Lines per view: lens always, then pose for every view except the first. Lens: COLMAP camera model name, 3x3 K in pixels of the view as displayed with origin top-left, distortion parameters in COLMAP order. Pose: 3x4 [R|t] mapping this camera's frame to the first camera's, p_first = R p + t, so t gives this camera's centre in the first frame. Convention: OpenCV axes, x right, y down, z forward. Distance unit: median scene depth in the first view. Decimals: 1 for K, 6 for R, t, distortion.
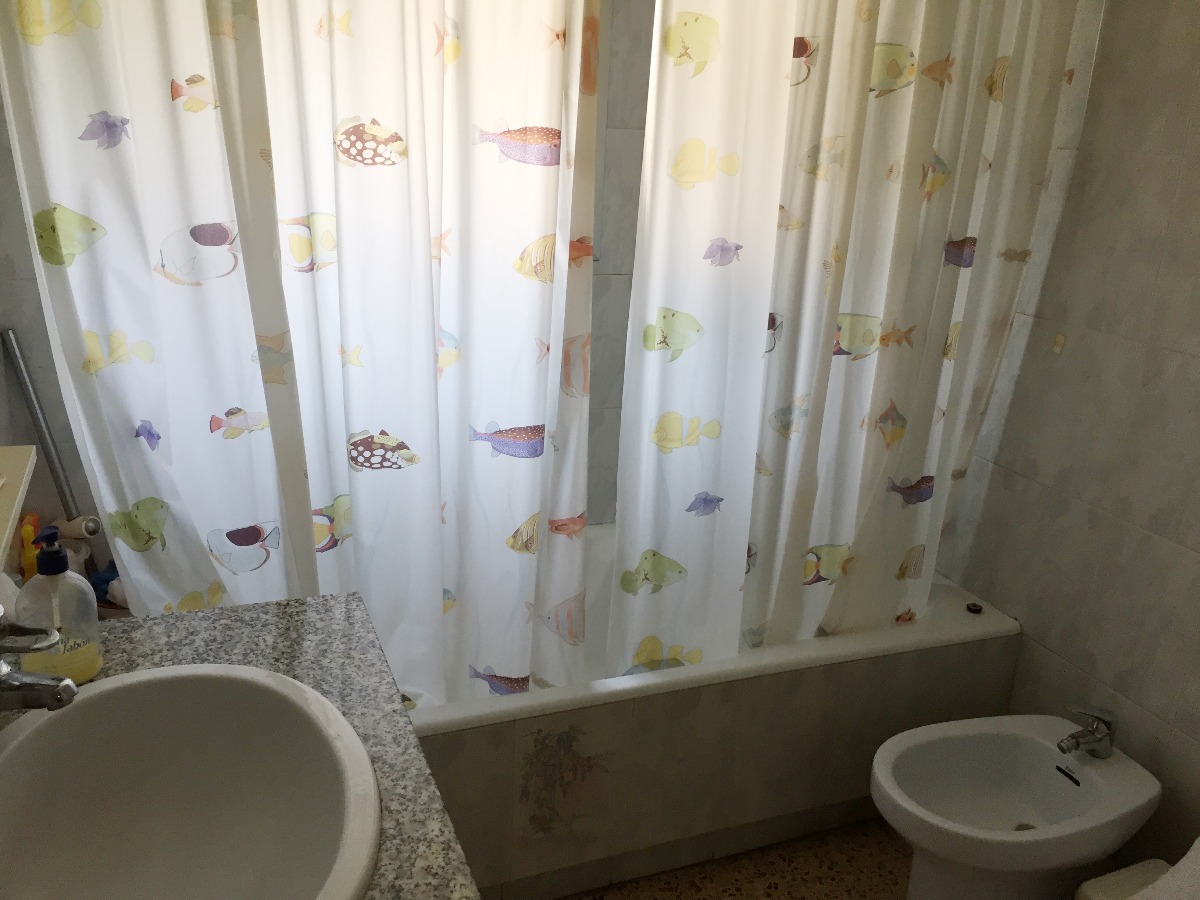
lens RADIAL K [[1029.7, 0, 598.5], [0, 1029.7, 444.2], [0, 0, 1]] dist [0.080785, -0.105837]
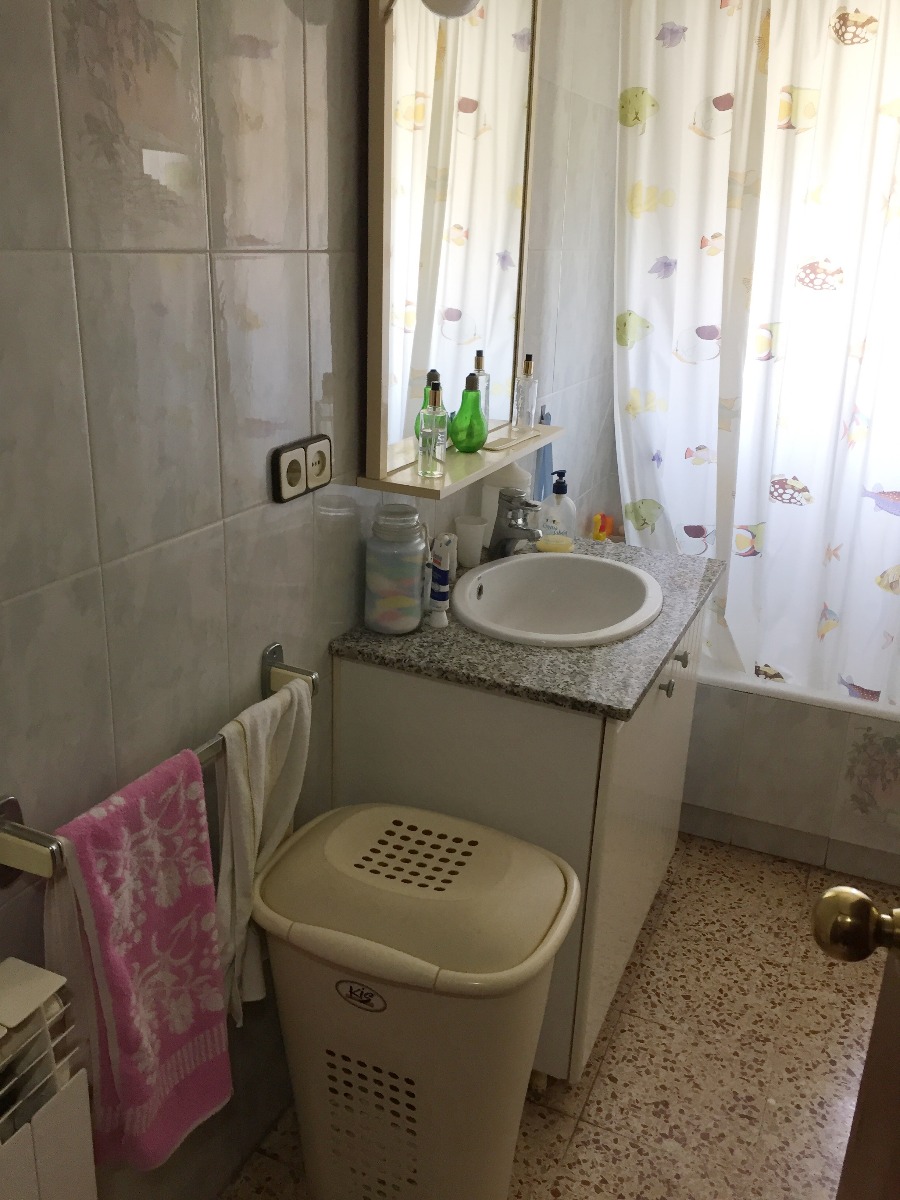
lens RADIAL K [[1029.7, 0, 452.1], [0, 1029.7, 599.4], [0, 0, 1]] dist [0.080785, -0.105837]
pose [[0.697795, 0.218303, -0.682221, 0.483881], [-0.214921, 0.972353, 0.091314, 0.124374], [0.683294, 0.082906, 0.725421, -0.359858]]
